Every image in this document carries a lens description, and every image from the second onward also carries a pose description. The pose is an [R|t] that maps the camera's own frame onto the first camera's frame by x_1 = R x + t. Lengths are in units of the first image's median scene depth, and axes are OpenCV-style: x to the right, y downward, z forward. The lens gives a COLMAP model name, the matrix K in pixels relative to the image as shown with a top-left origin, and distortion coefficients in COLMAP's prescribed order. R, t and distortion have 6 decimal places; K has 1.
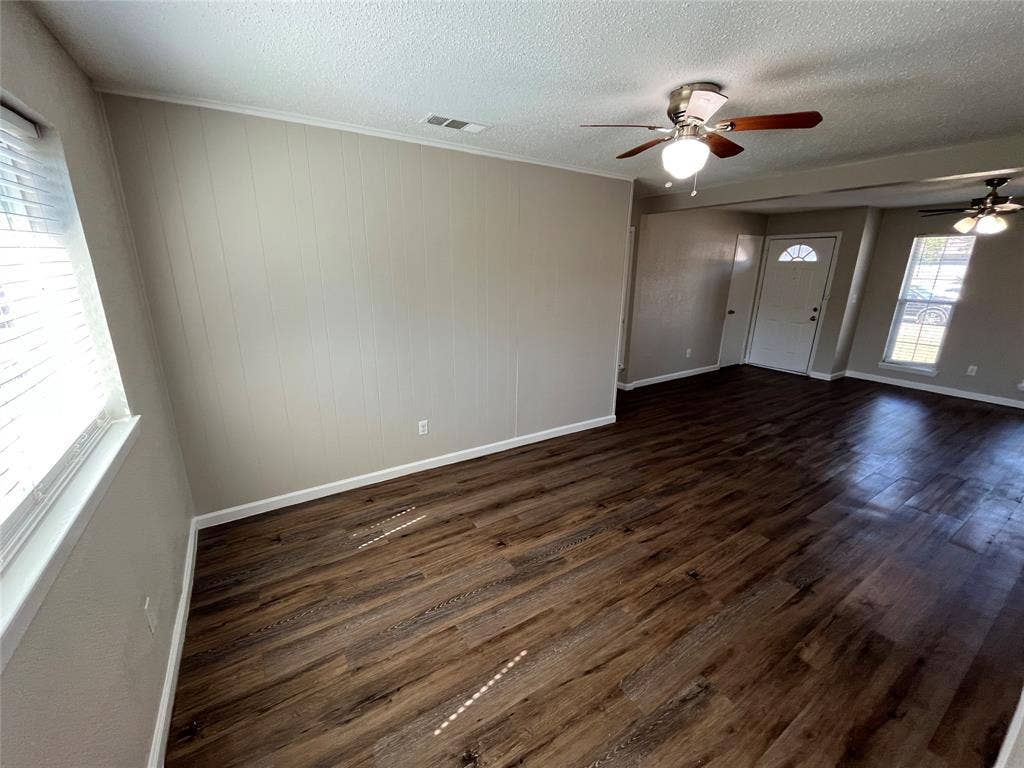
lens RADIAL K [[412.1, 0, 512.0], [0, 412.1, 384.0], [0, 0, 1]] dist [-0.001498, -0.000254]
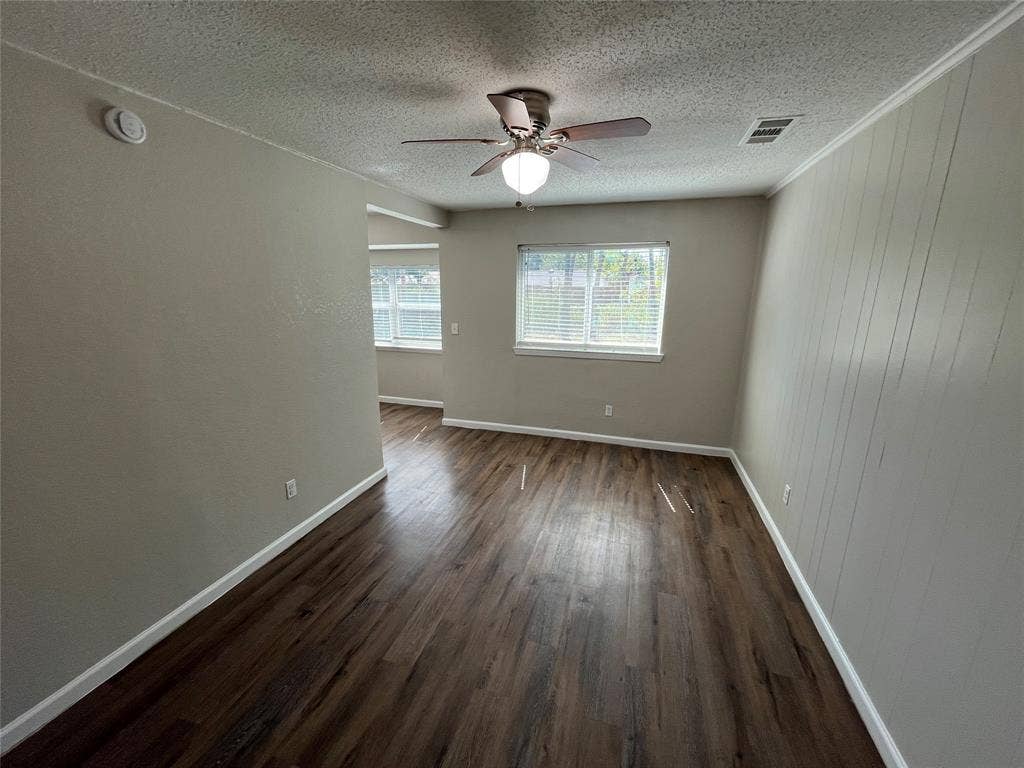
lens RADIAL K [[412.1, 0, 512.0], [0, 412.1, 384.0], [0, 0, 1]] dist [-0.001498, -0.000254]
pose [[-0.761629, 0.130173, -0.634804, 0.905341], [-0.196386, 0.887179, 0.417547, -0.421688], [0.617539, 0.442683, -0.650137, 1.490604]]
